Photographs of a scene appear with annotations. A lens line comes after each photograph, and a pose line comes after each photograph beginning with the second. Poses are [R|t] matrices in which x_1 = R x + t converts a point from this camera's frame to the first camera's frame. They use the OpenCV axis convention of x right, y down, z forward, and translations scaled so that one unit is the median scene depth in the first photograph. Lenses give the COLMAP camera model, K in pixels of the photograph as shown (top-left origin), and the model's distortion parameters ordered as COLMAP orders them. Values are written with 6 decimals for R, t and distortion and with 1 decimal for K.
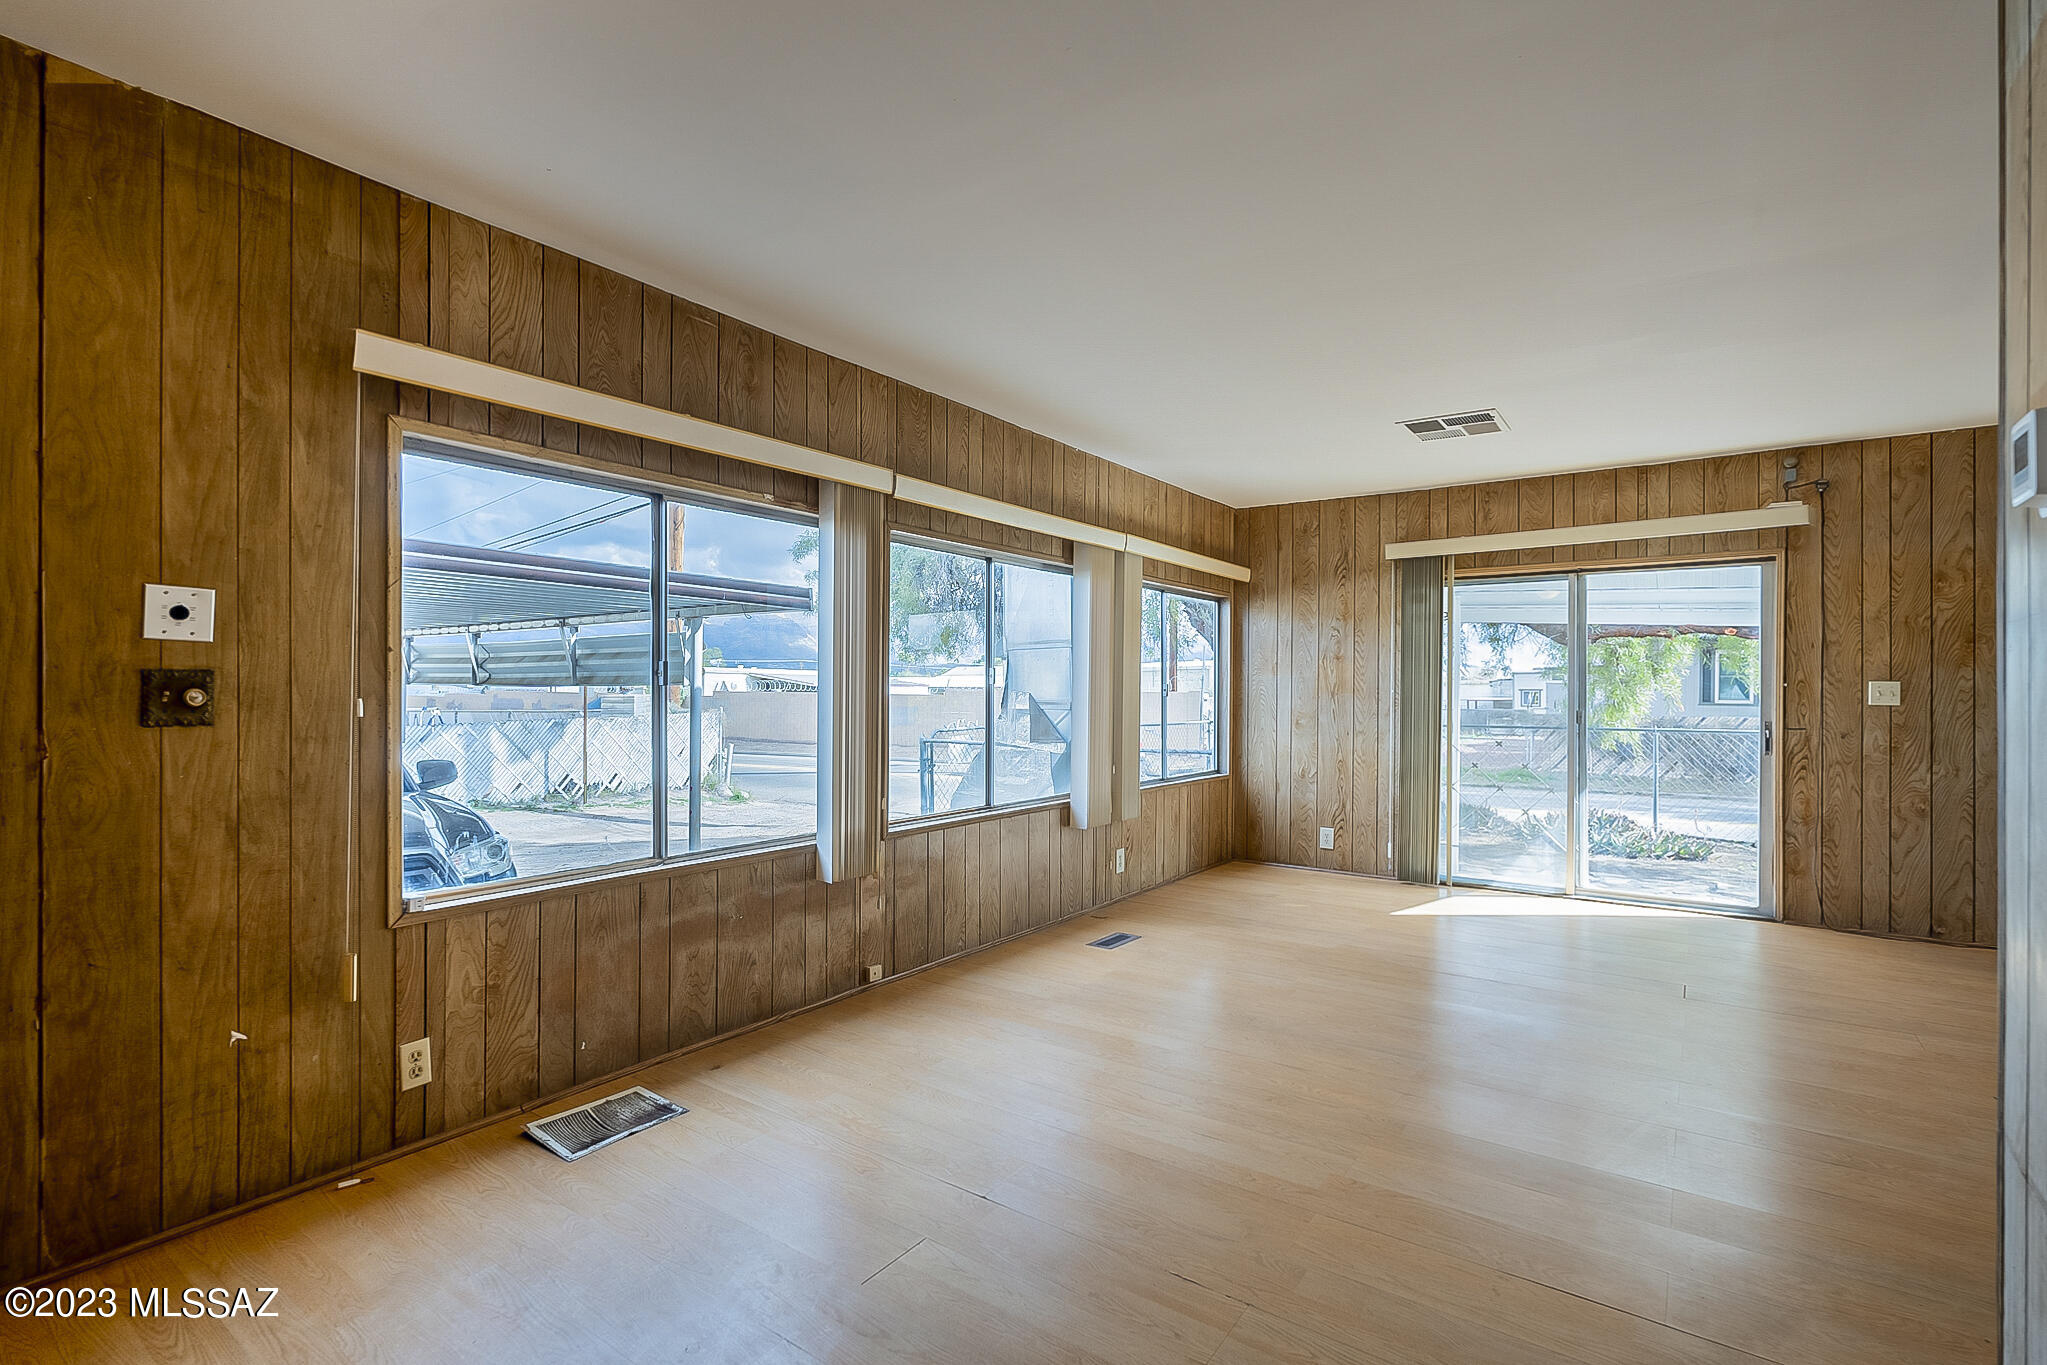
lens RADIAL K [[959.2, 0, 1023.5], [0, 959.2, 684.0], [0, 0, 1]] dist [-0.001992, -0.000099]
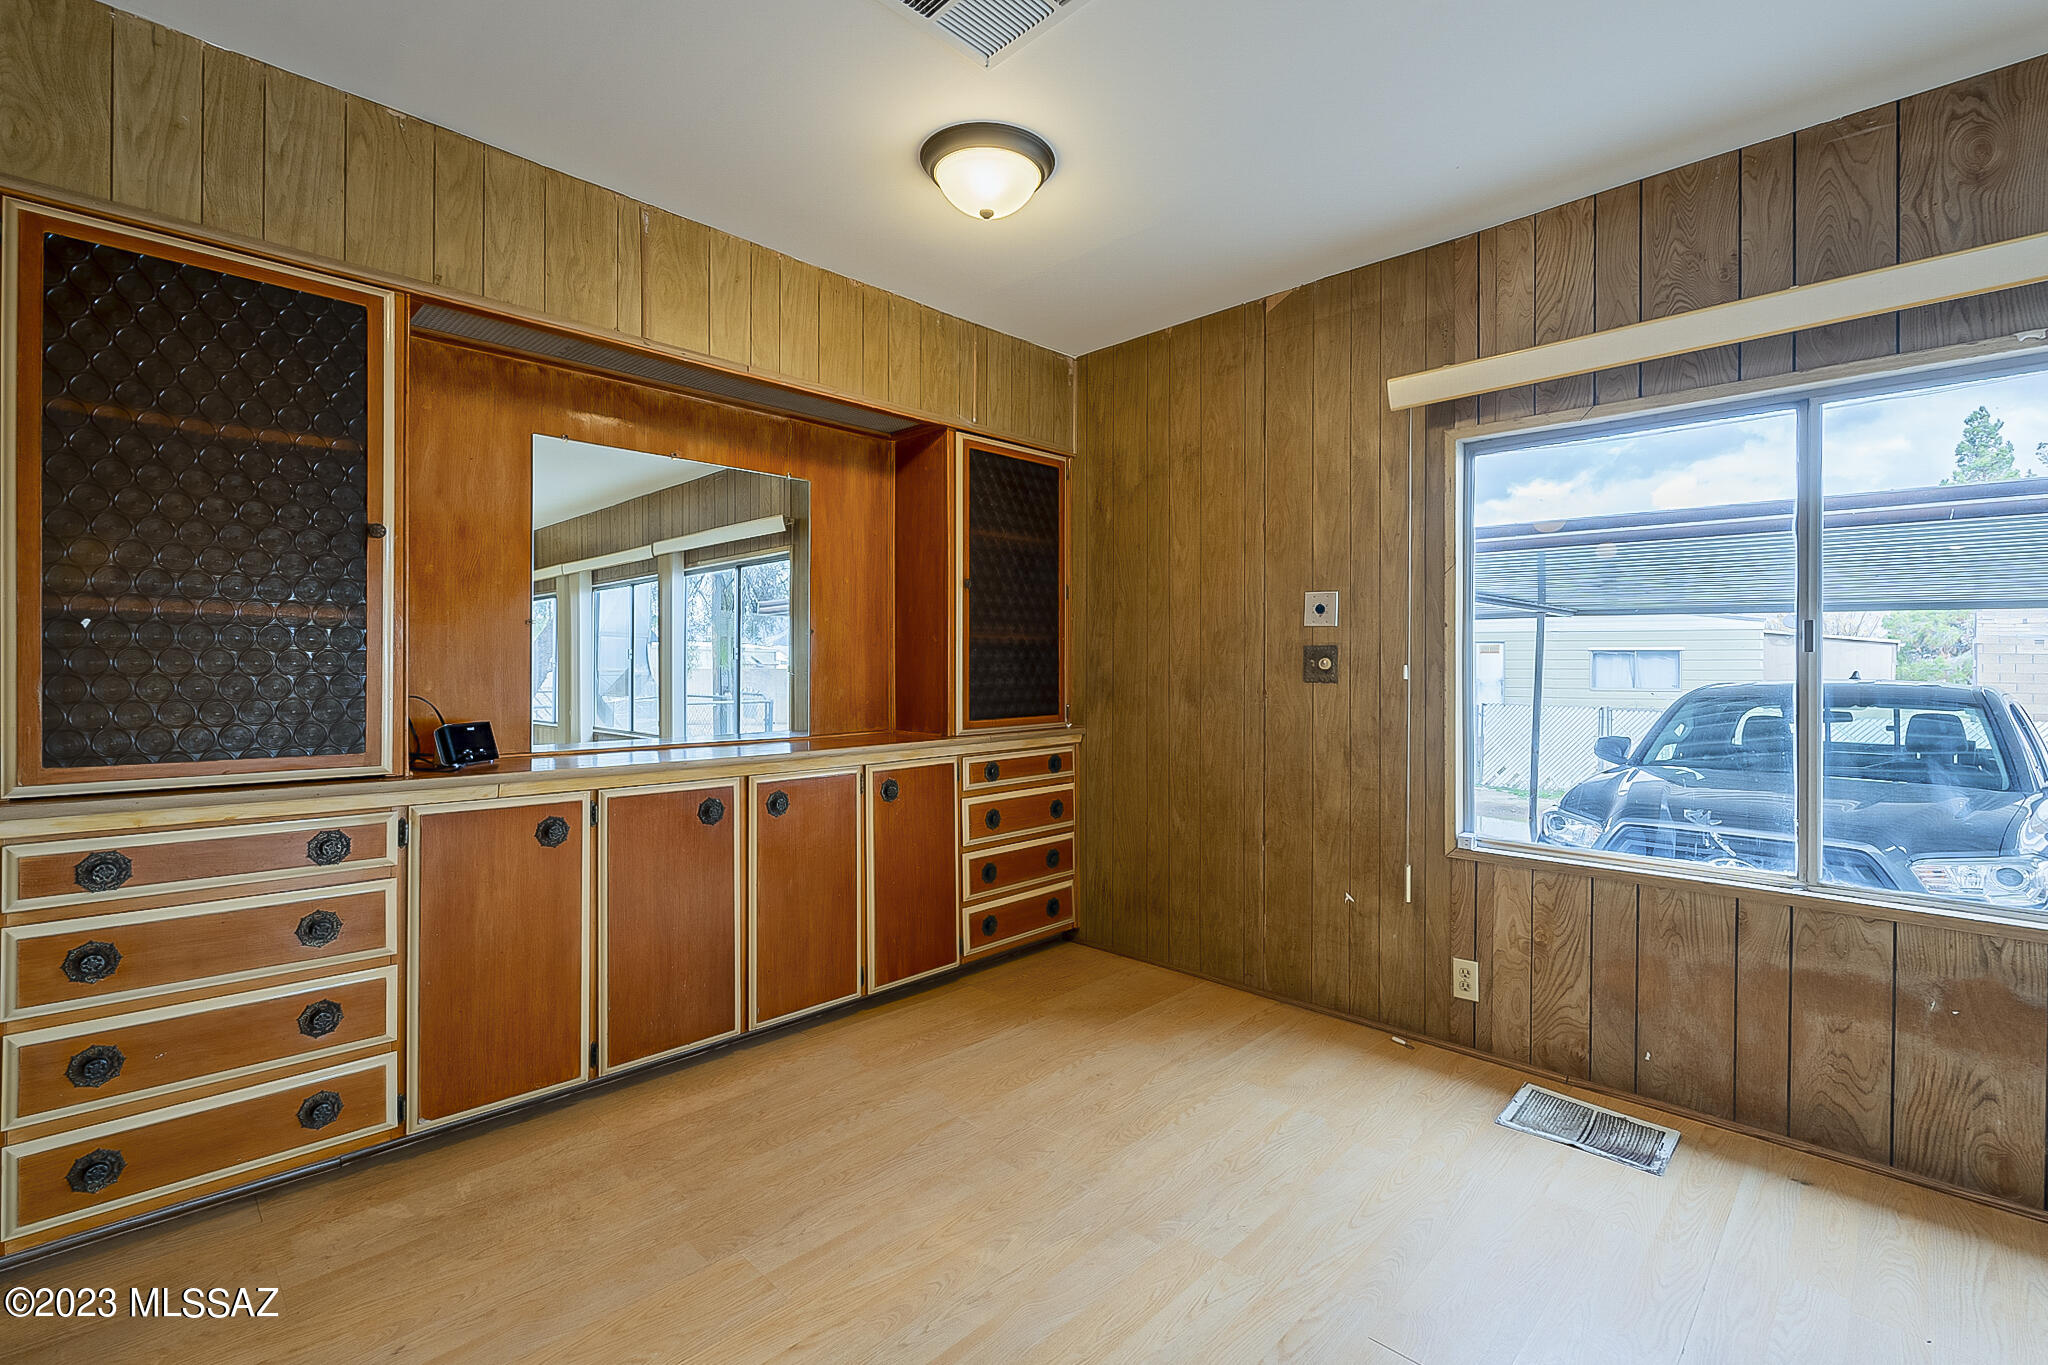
lens RADIAL K [[905.1, 0, 1012.3], [0, 905.1, 664.9], [0, 0, 1]] dist [-0.004480, 0.000891]
pose [[-0.169694, -0.004186, -0.985488, 0.328331], [-0.000977, 0.999991, -0.004080, 0.011618], [0.985496, 0.000271, -0.169697, 0.389129]]
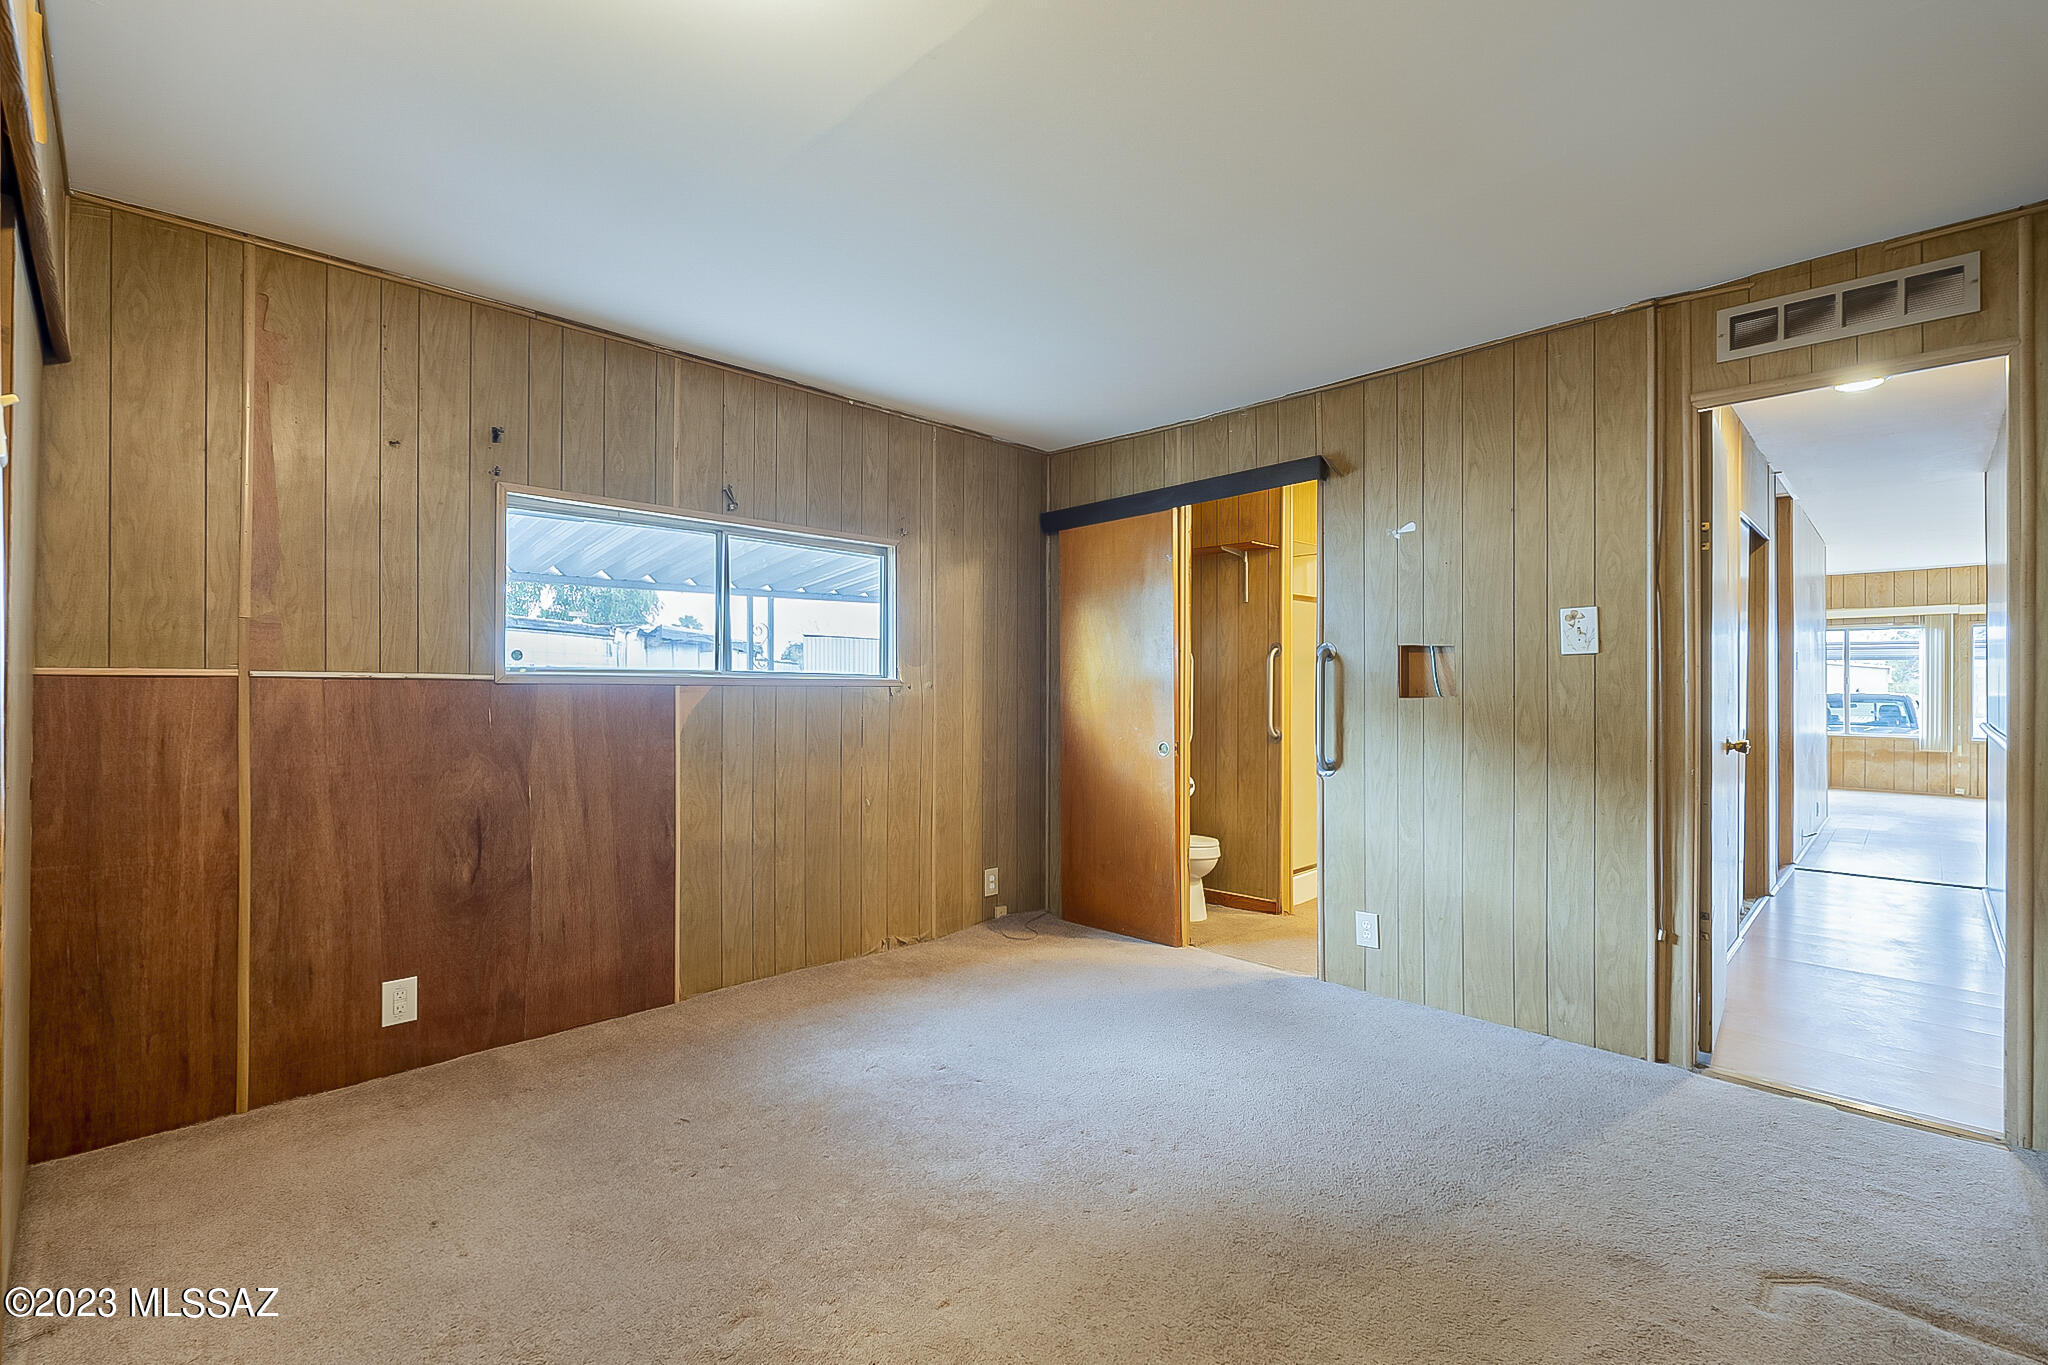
lens RADIAL K [[905.1, 0, 1015.0], [0, 905.1, 683.8], [0, 0, 1]] dist [-0.004480, 0.000891]
pose [[-0.170370, -0.004051, -0.985372, 2.615522], [0.004978, 0.999975, -0.004972, -0.000887], [0.985368, -0.005752, -0.170345, -1.106903]]
